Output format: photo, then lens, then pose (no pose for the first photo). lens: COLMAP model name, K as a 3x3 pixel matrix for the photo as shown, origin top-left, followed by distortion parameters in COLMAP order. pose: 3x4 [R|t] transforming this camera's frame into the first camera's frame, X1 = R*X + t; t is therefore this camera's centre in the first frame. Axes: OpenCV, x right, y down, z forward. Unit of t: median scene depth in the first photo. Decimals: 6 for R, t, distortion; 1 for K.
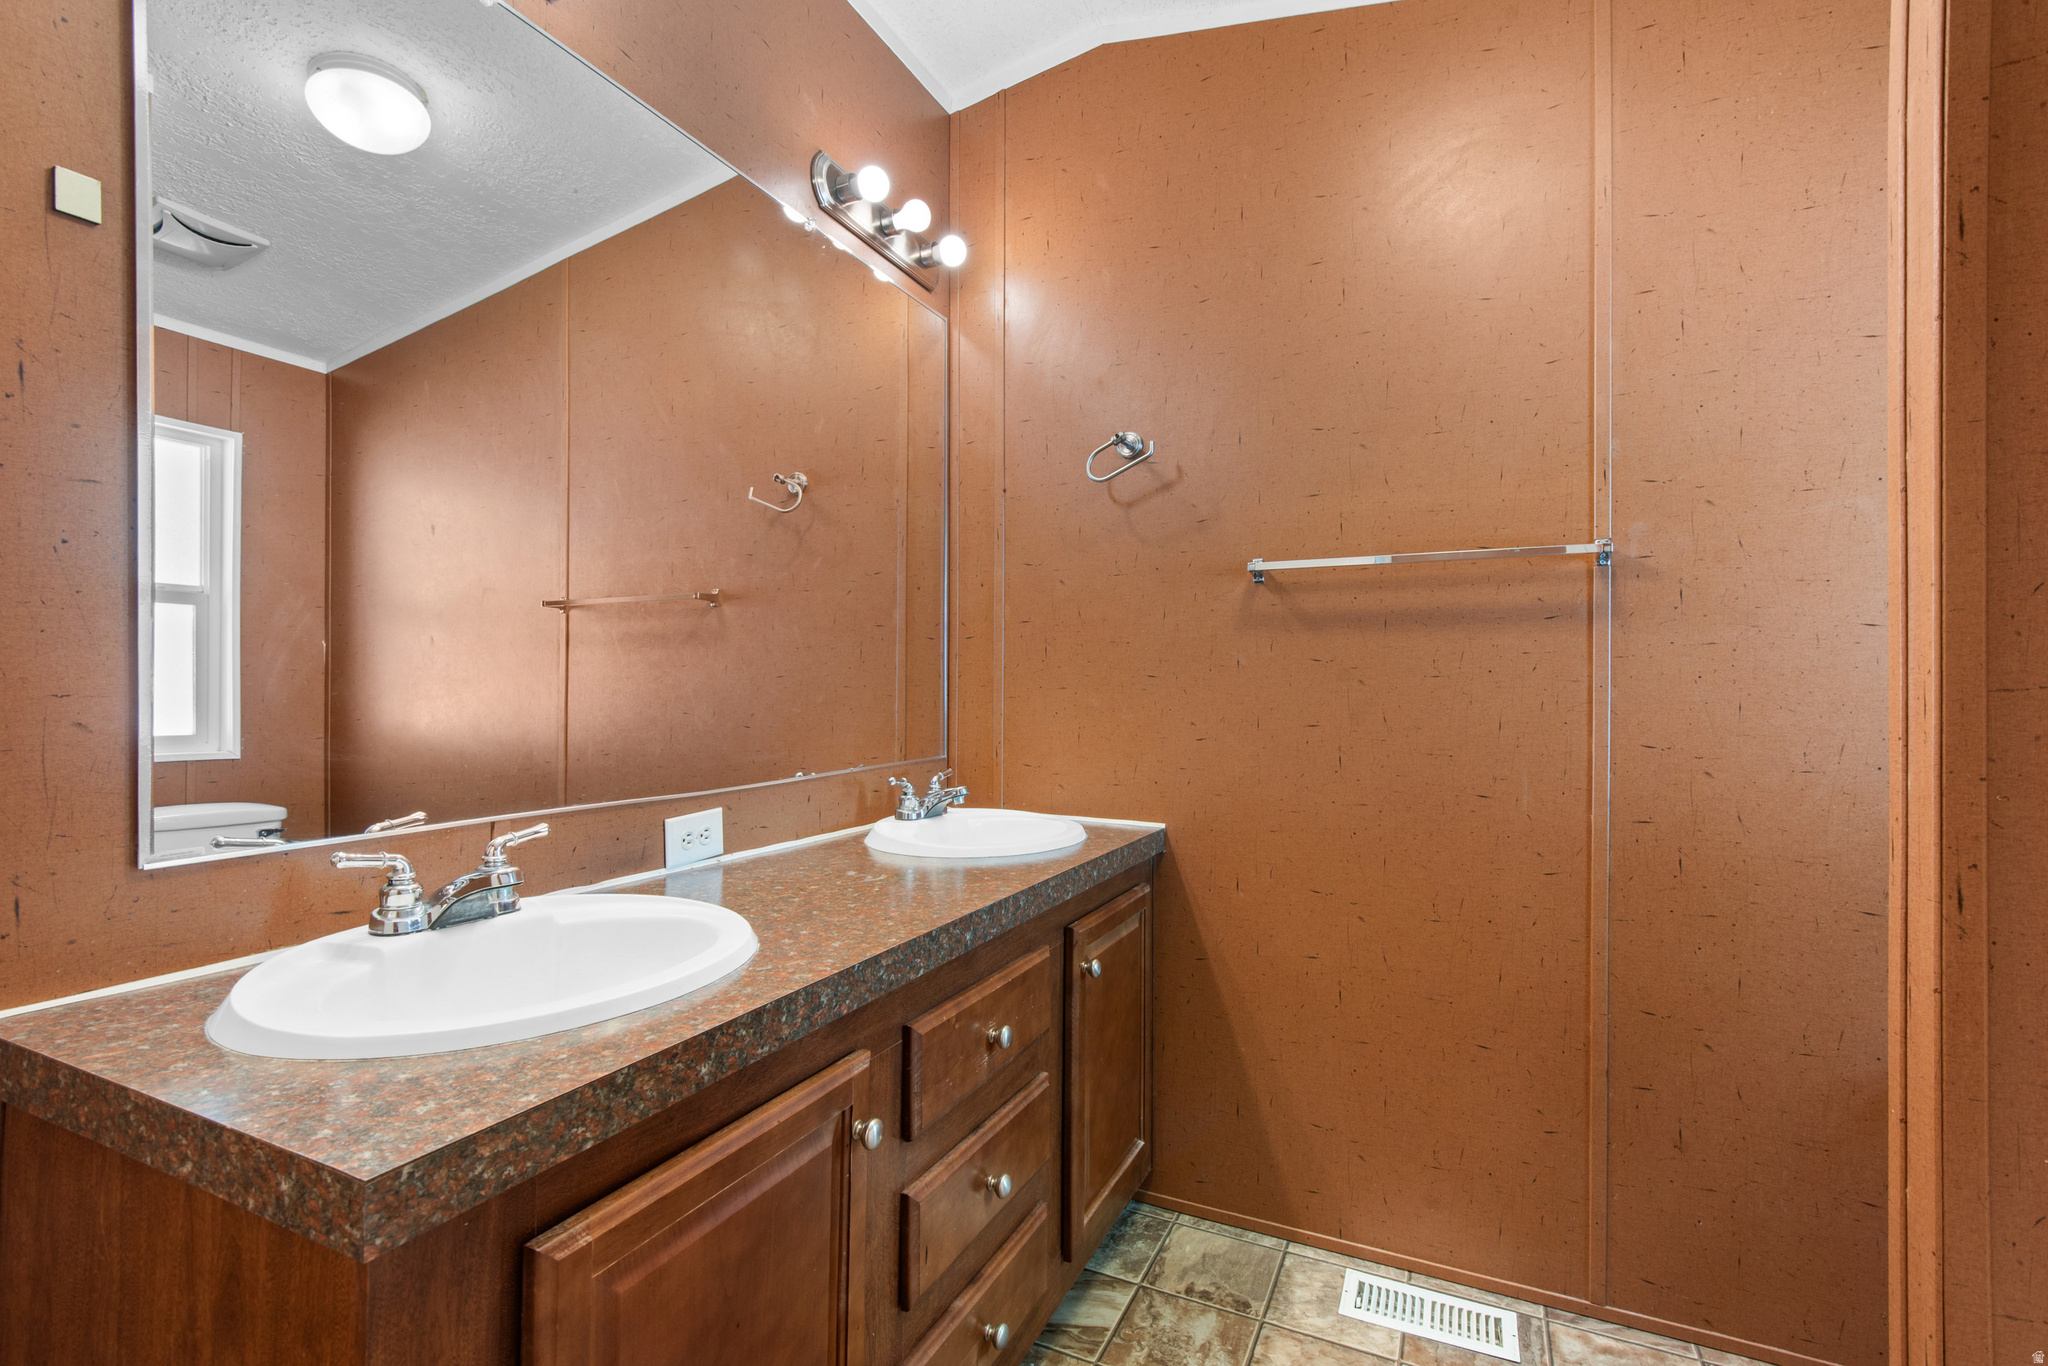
lens RADIAL K [[933.4, 0, 1037.2], [0, 933.4, 684.3], [0, 0, 1]] dist [0.022788, -0.015508]
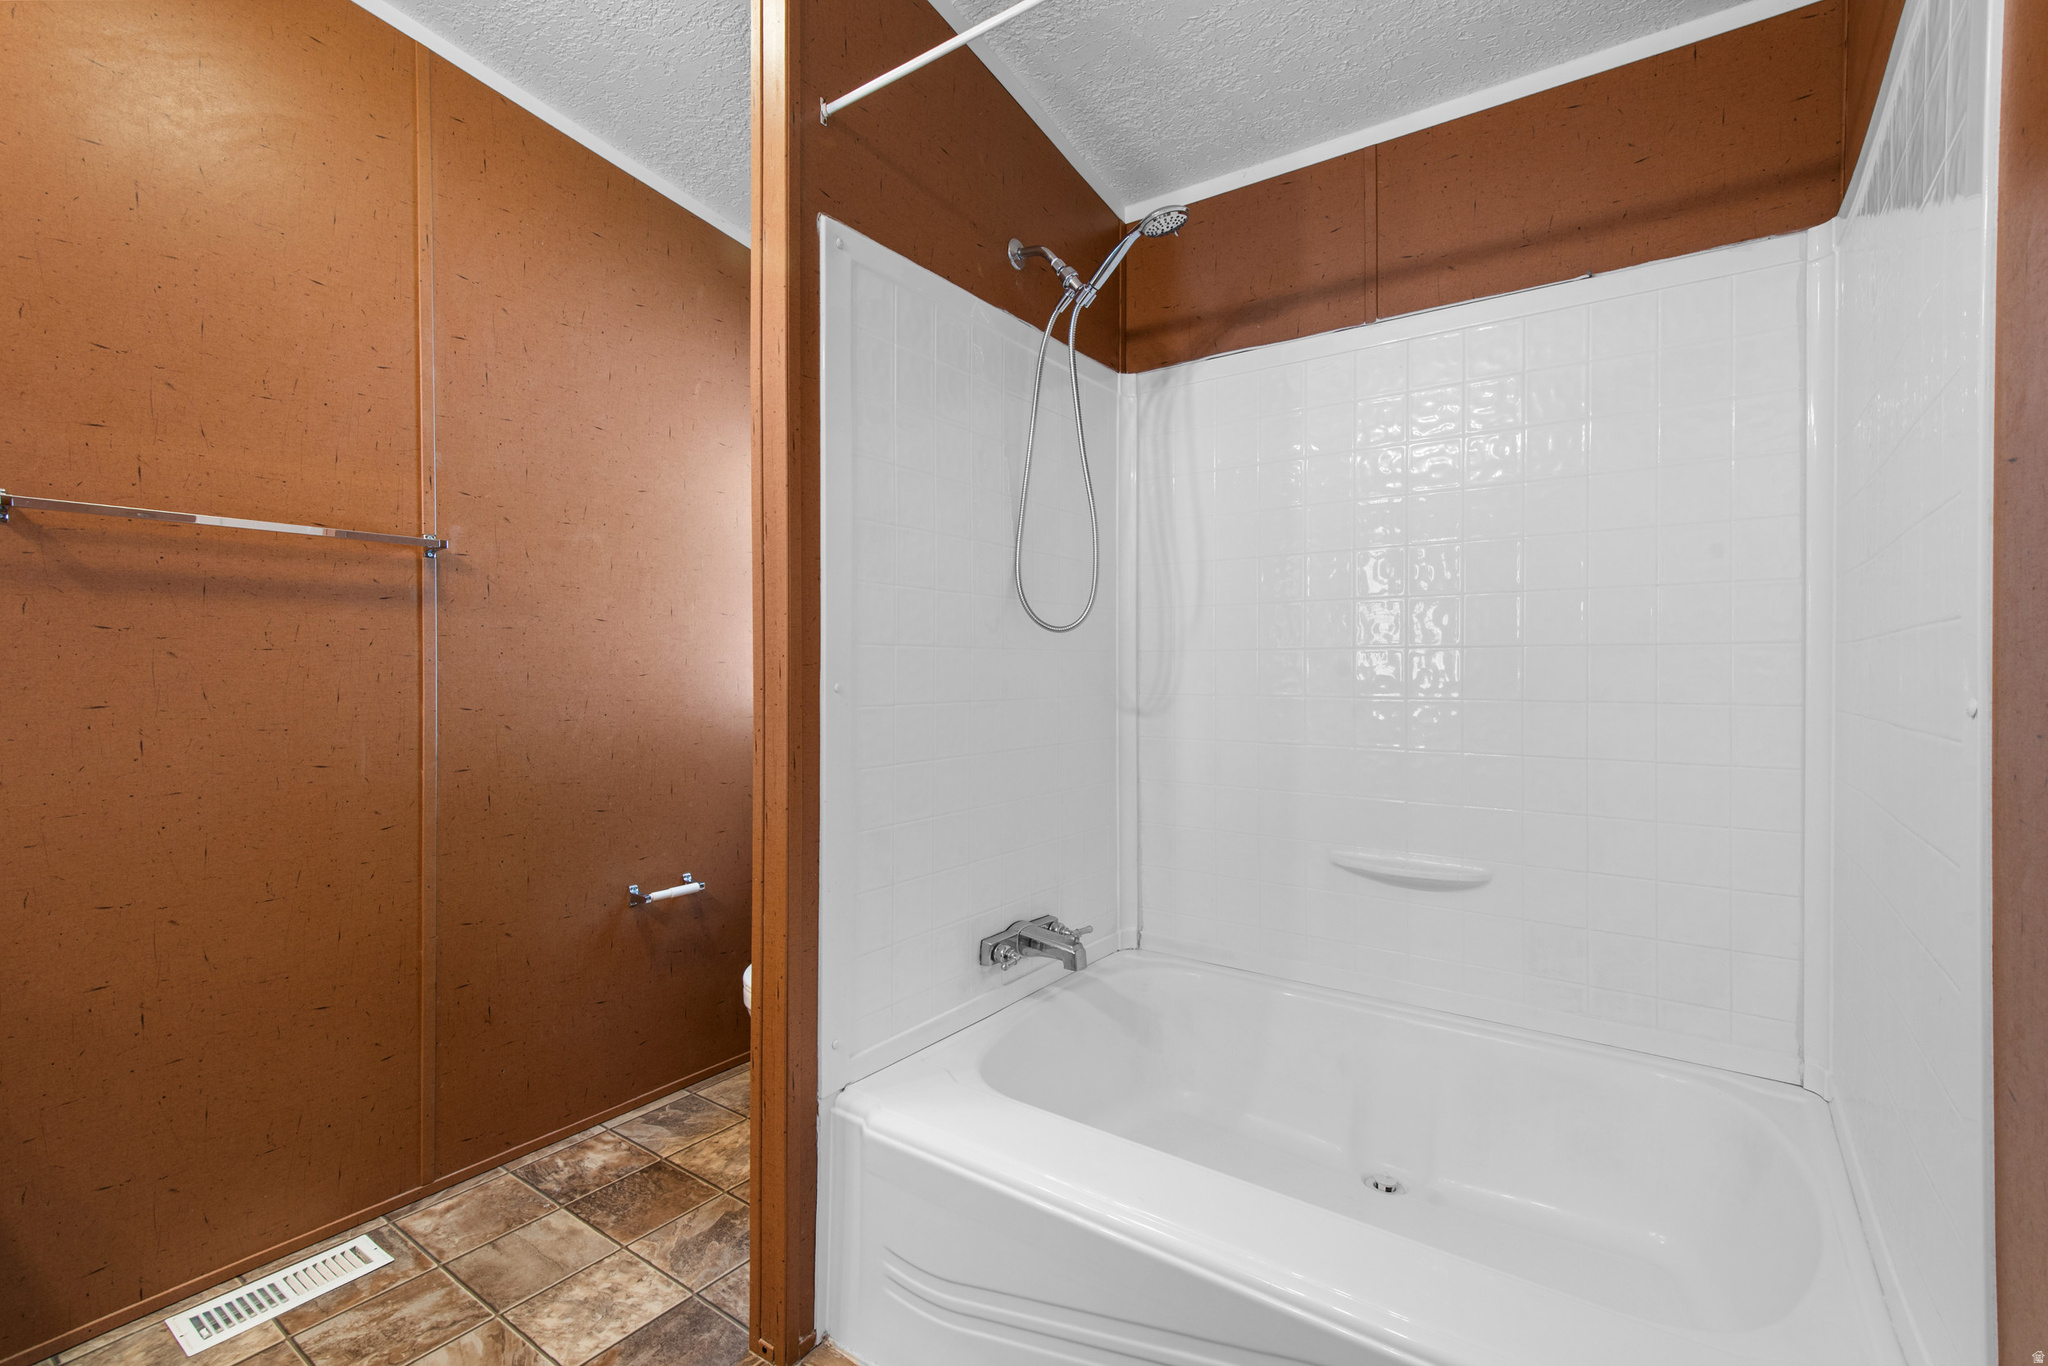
lens RADIAL K [[933.4, 0, 1037.2], [0, 933.4, 684.3], [0, 0, 1]] dist [0.022788, -0.015508]
pose [[0.151577, -0.019679, 0.988250, -0.446311], [-0.000366, 0.999801, 0.019965, 0.008677], [-0.988445, -0.003388, 0.151540, 0.068275]]
